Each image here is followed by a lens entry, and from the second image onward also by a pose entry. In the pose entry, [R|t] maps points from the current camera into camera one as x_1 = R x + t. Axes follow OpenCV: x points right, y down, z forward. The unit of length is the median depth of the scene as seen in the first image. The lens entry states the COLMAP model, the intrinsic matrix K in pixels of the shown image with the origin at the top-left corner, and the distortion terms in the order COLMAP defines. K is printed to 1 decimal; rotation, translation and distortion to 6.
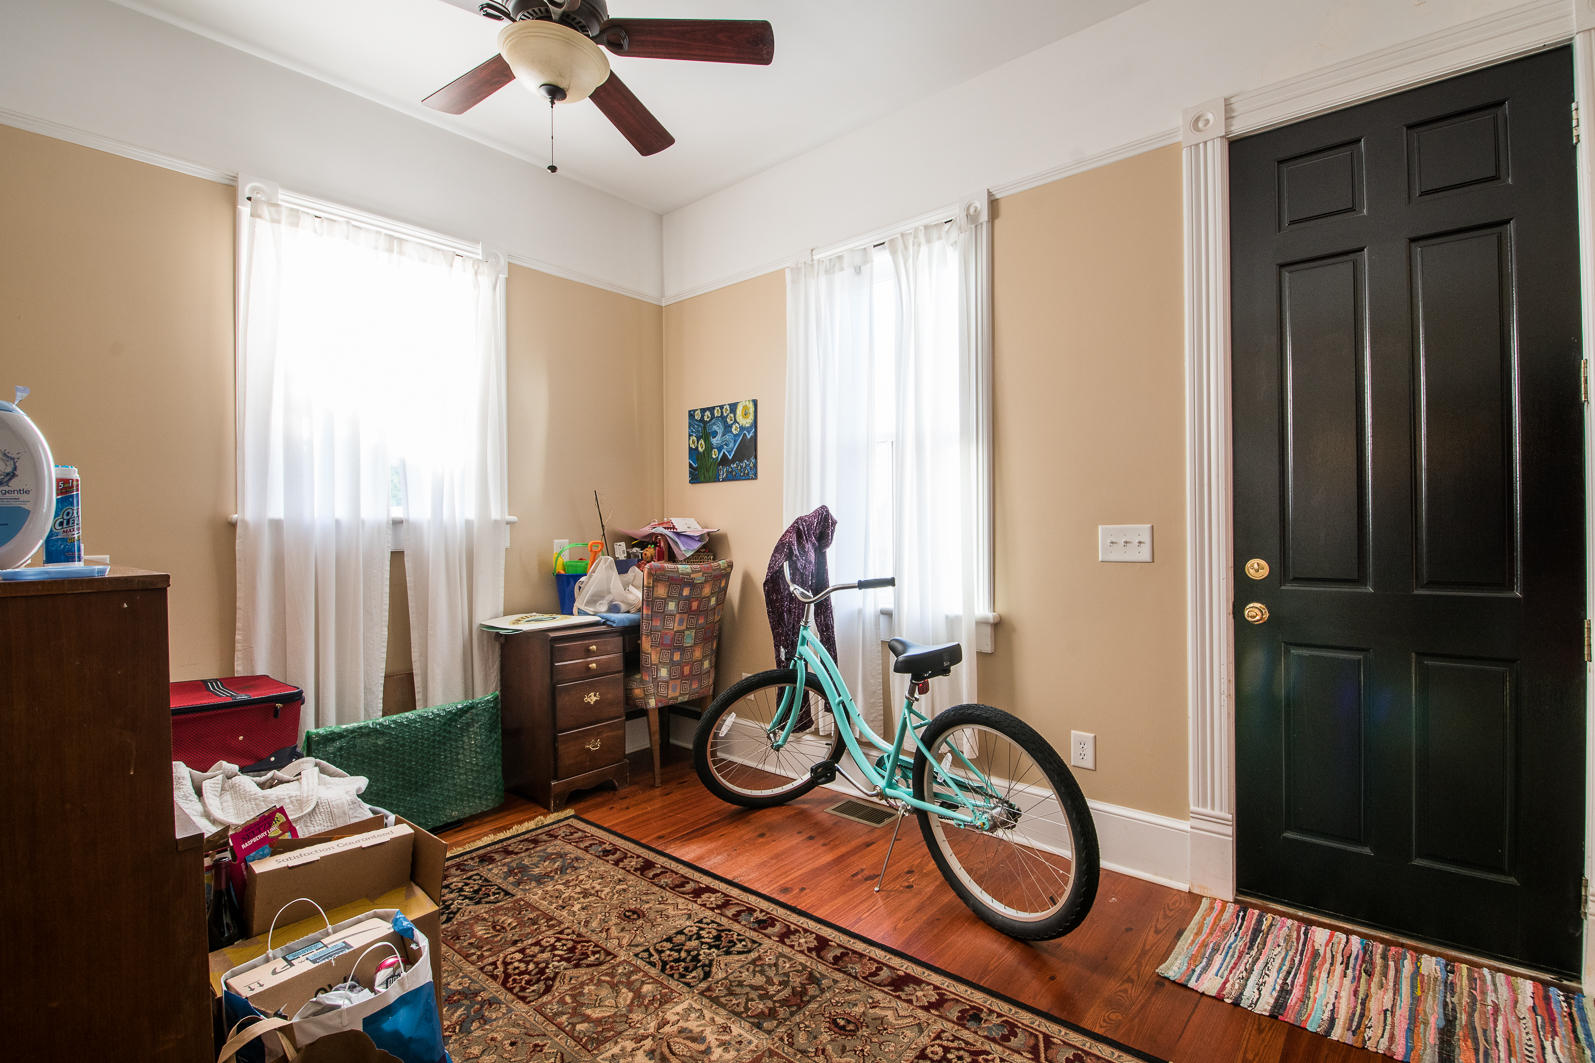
lens RADIAL K [[761.4, 0, 807.3], [0, 761.4, 532.1], [0, 0, 1]] dist [-0.000304, -0.005735]
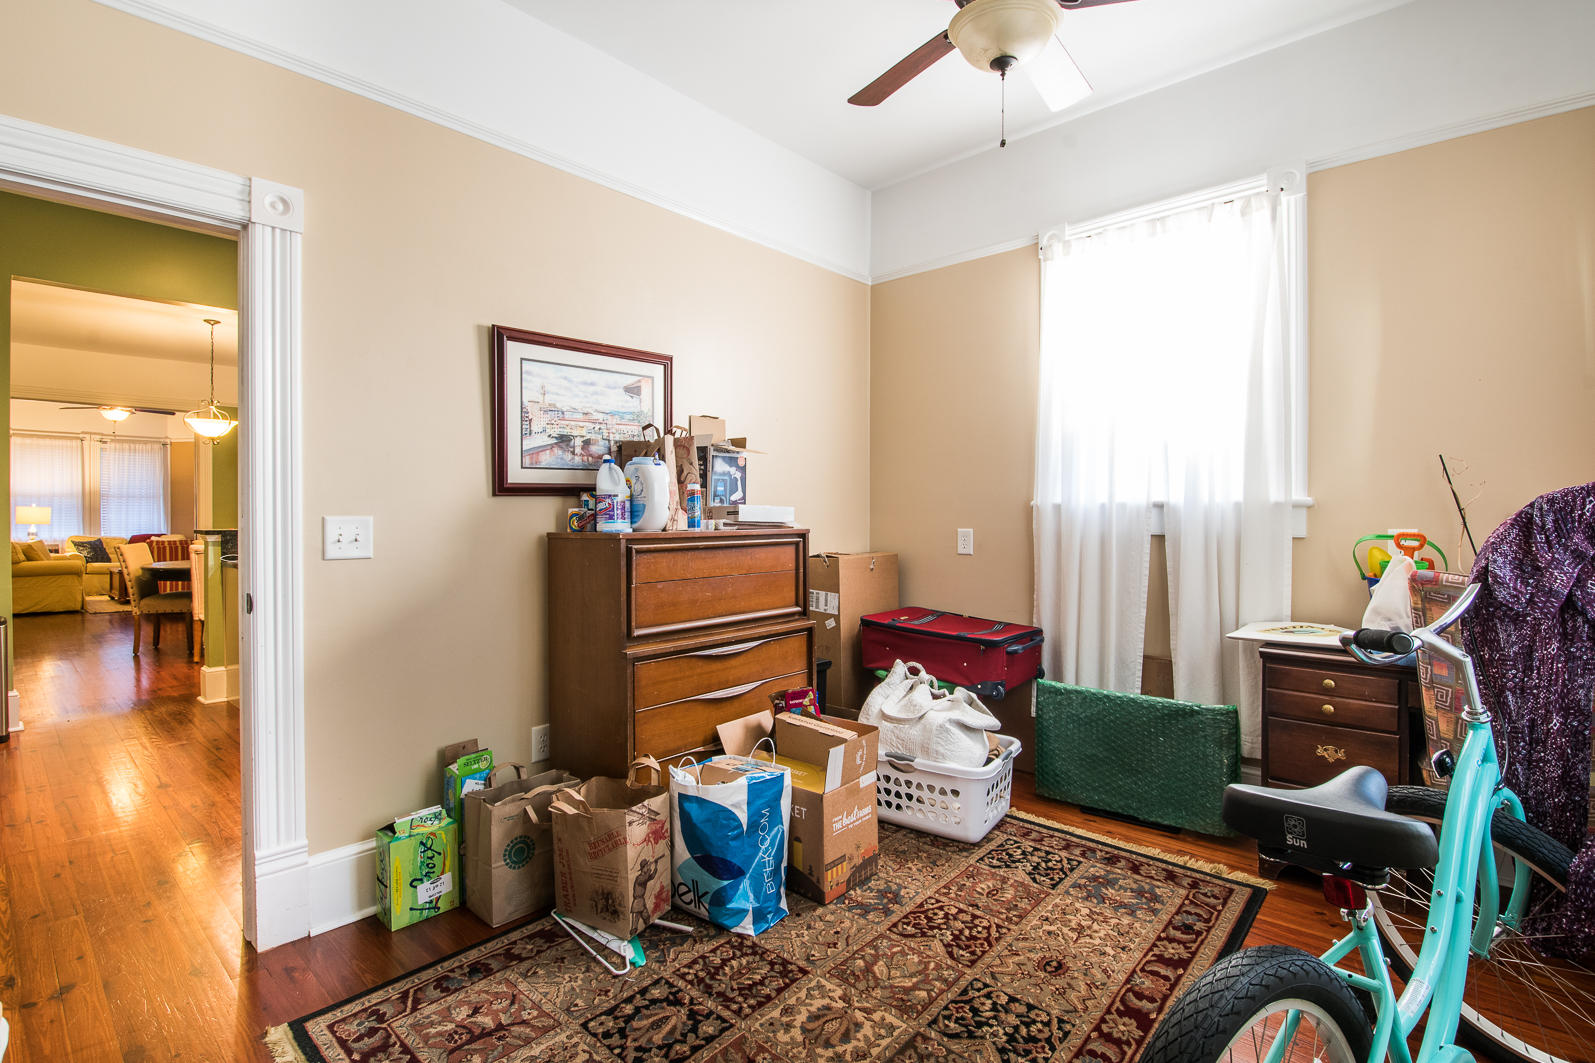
lens RADIAL K [[761.4, 0, 787.9], [0, 761.4, 521.2], [0, 0, 1]] dist [-0.000304, -0.005735]
pose [[-0.070239, 0.016414, -0.997395, 0.549457], [-0.006708, 0.999834, 0.016926, -0.006635], [0.997508, 0.007879, -0.070117, 0.661677]]
